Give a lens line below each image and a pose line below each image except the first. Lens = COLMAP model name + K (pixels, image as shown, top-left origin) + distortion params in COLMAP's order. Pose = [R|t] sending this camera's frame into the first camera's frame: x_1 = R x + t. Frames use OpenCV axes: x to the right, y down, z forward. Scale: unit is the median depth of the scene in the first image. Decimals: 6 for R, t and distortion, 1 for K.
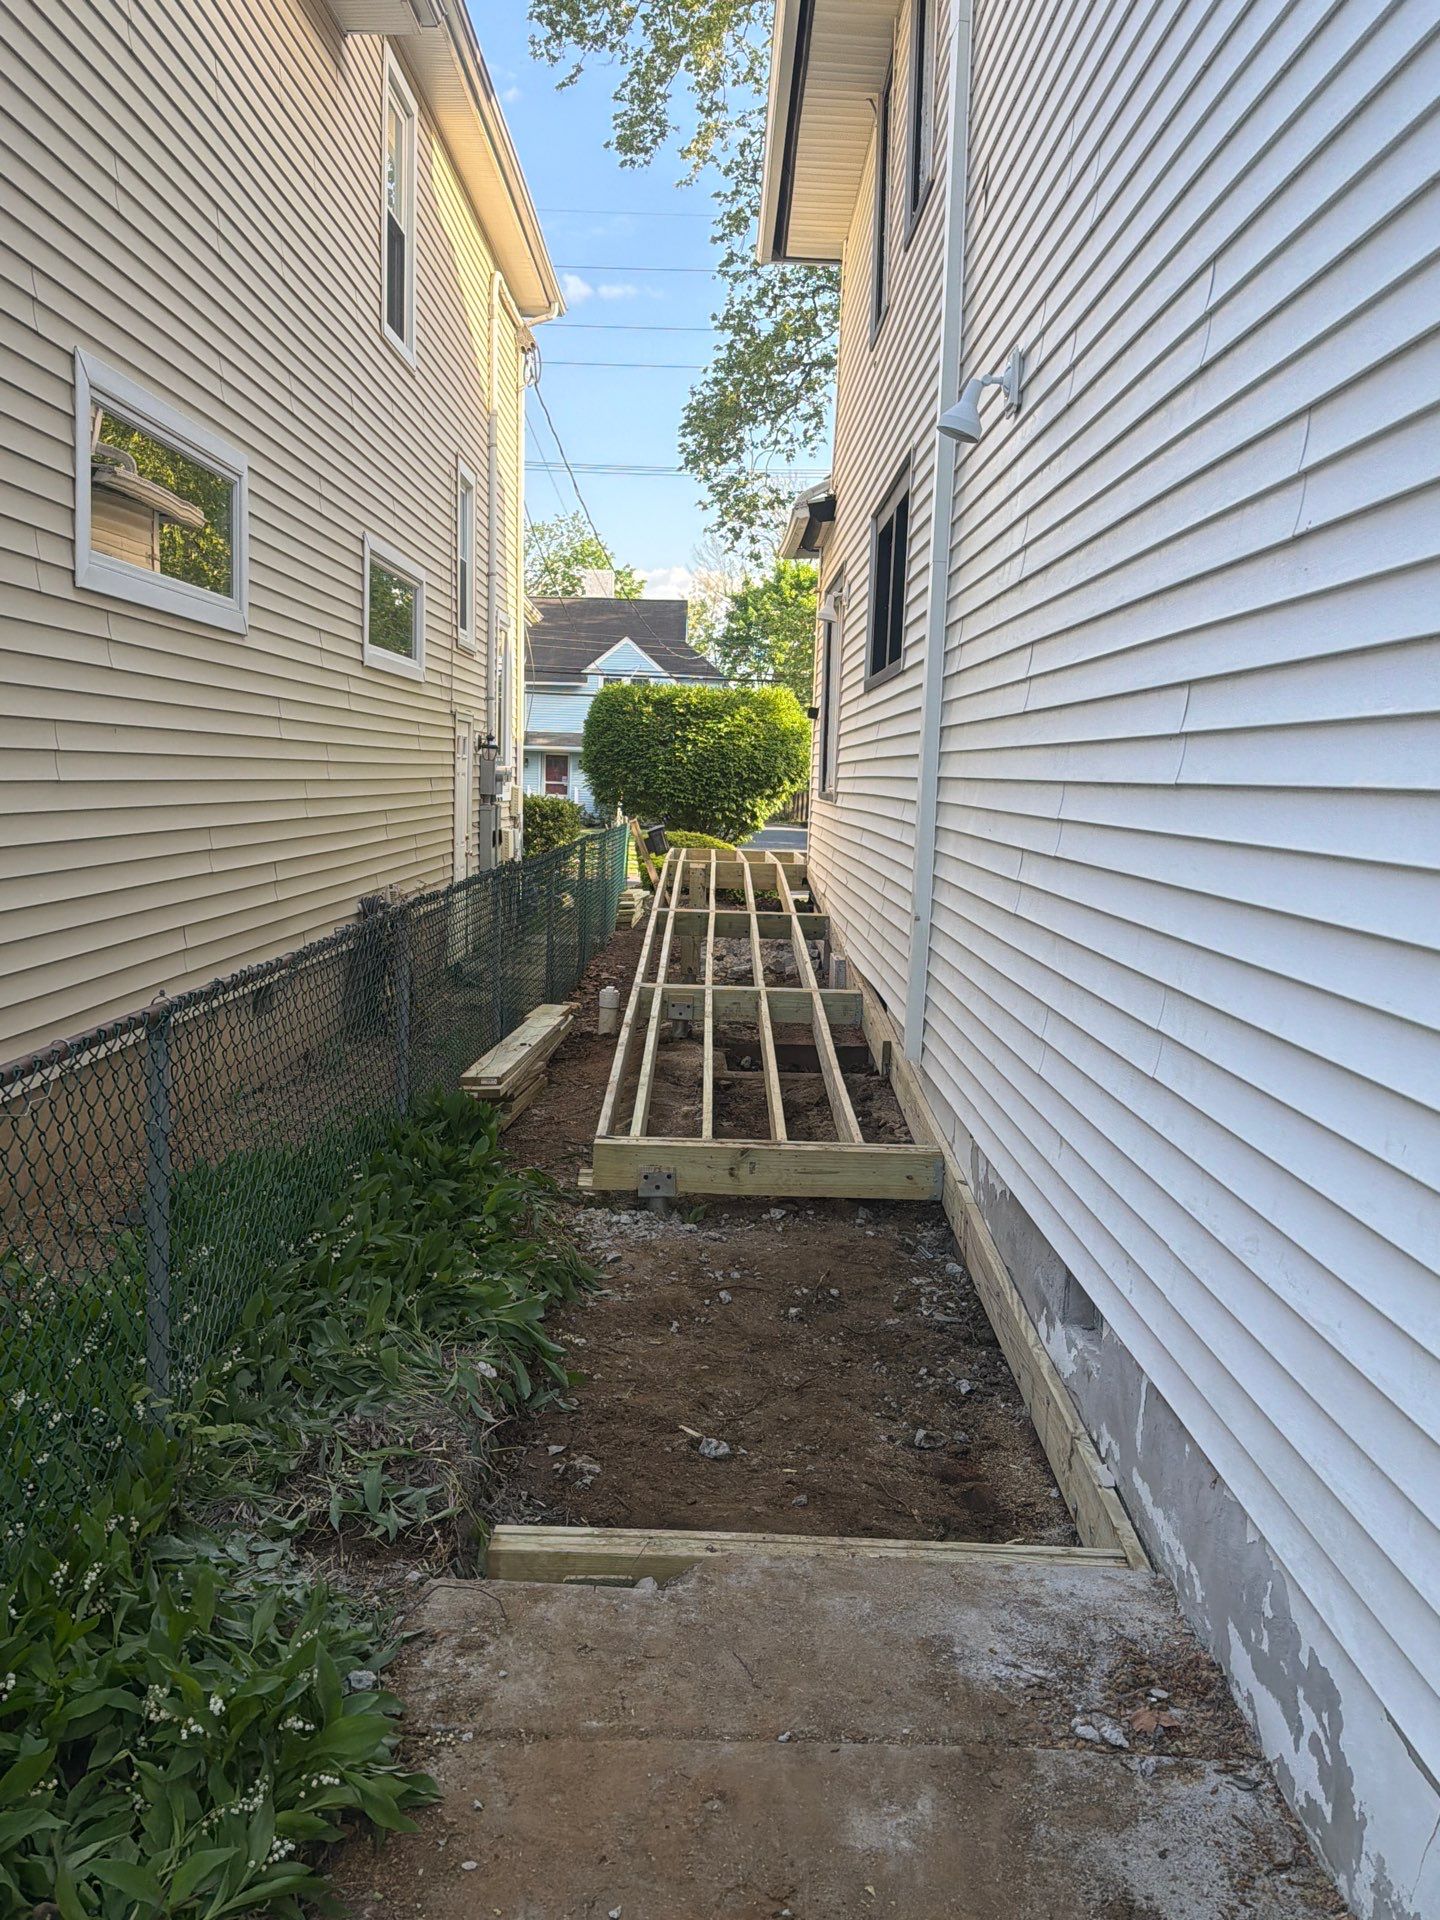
lens RADIAL K [[1687.5, 0, 725.5], [0, 1687.5, 957.7], [0, 0, 1]] dist [0.090715, -0.084559]
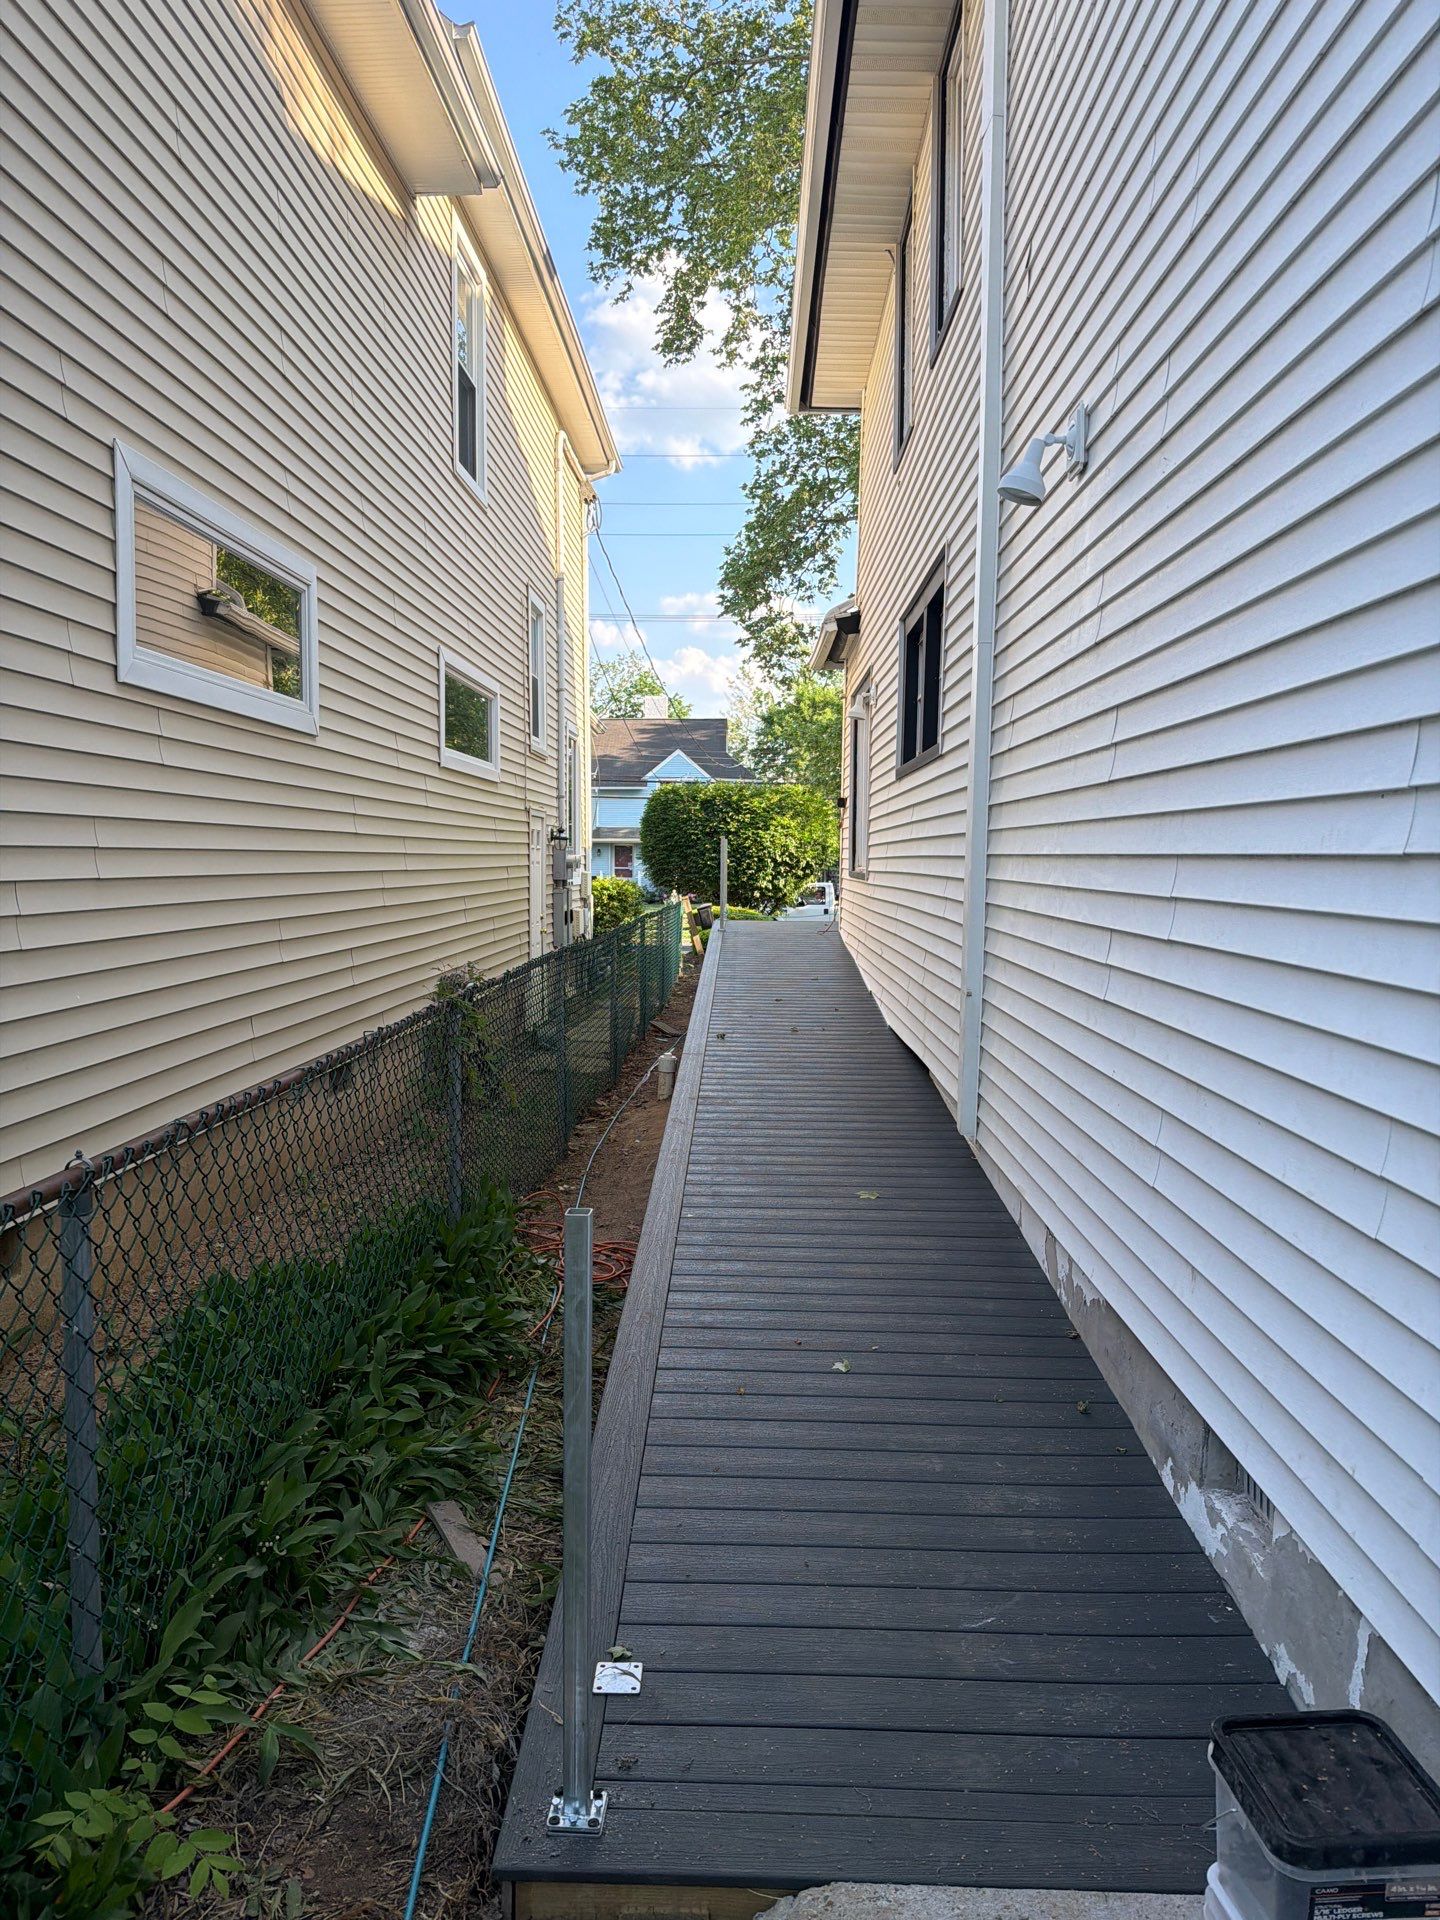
lens RADIAL K [[1343.8, 0, 726.9], [0, 1343.8, 969.5], [0, 0, 1]] dist [0.058171, -0.066116]
pose [[0.999495, -0.019690, -0.024951, -0.007733], [0.019039, 0.999478, -0.026089, -0.014090], [0.025452, 0.025601, 0.999348, 0.134868]]
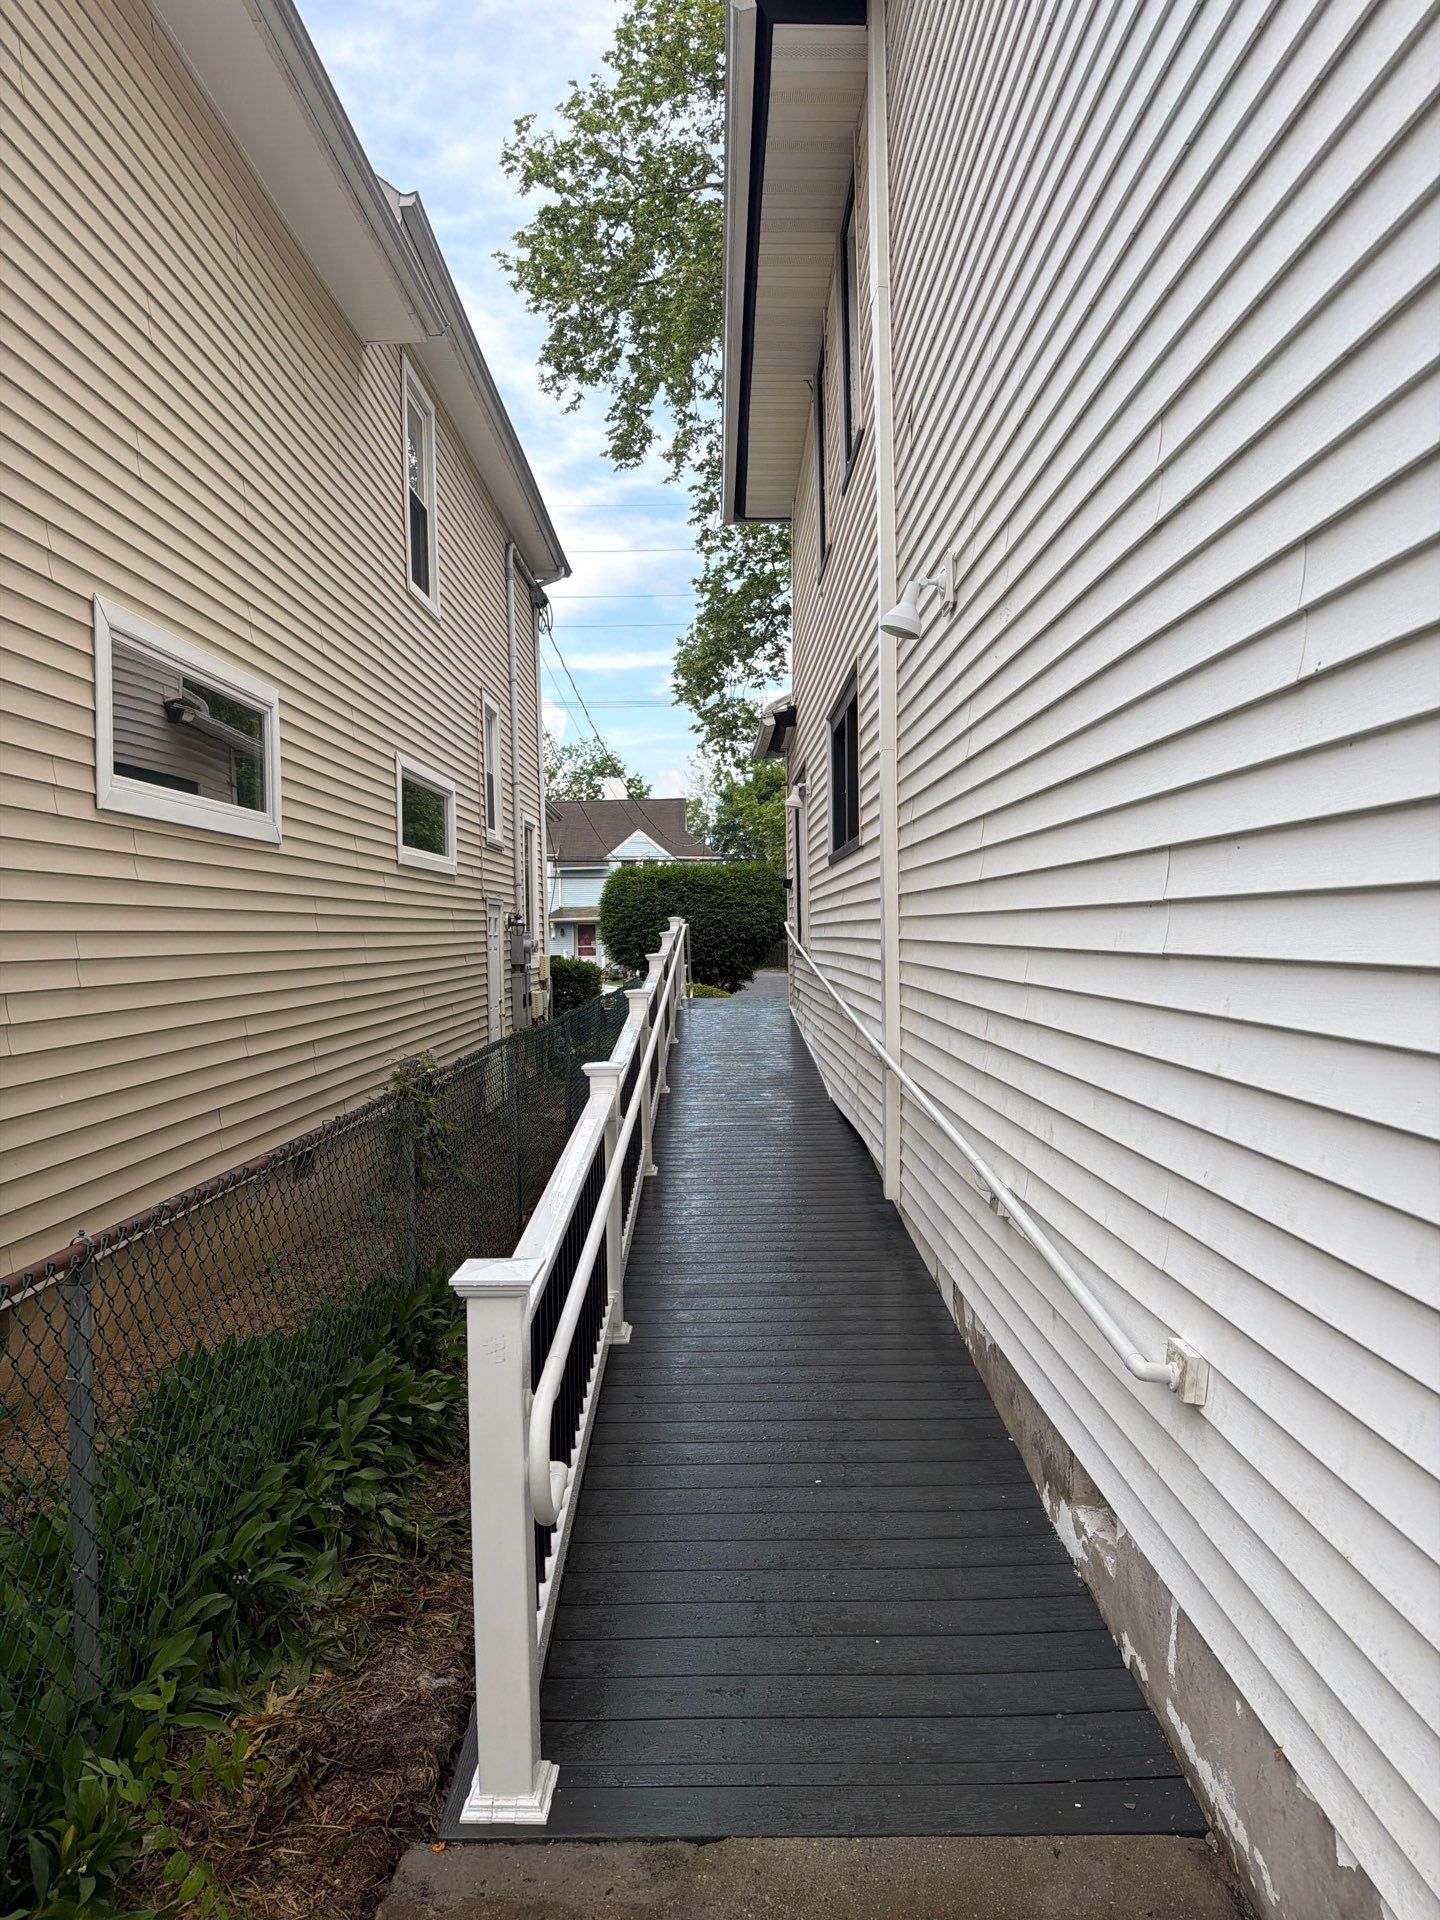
lens RADIAL K [[1343.8, 0, 729.9], [0, 1343.8, 954.3], [0, 0, 1]] dist [0.058171, -0.066116]
pose [[0.998852, -0.047778, 0.003521, 0.007909], [0.047900, 0.994648, -0.091544, -0.015575], [0.000872, 0.091608, 0.995795, 0.088115]]
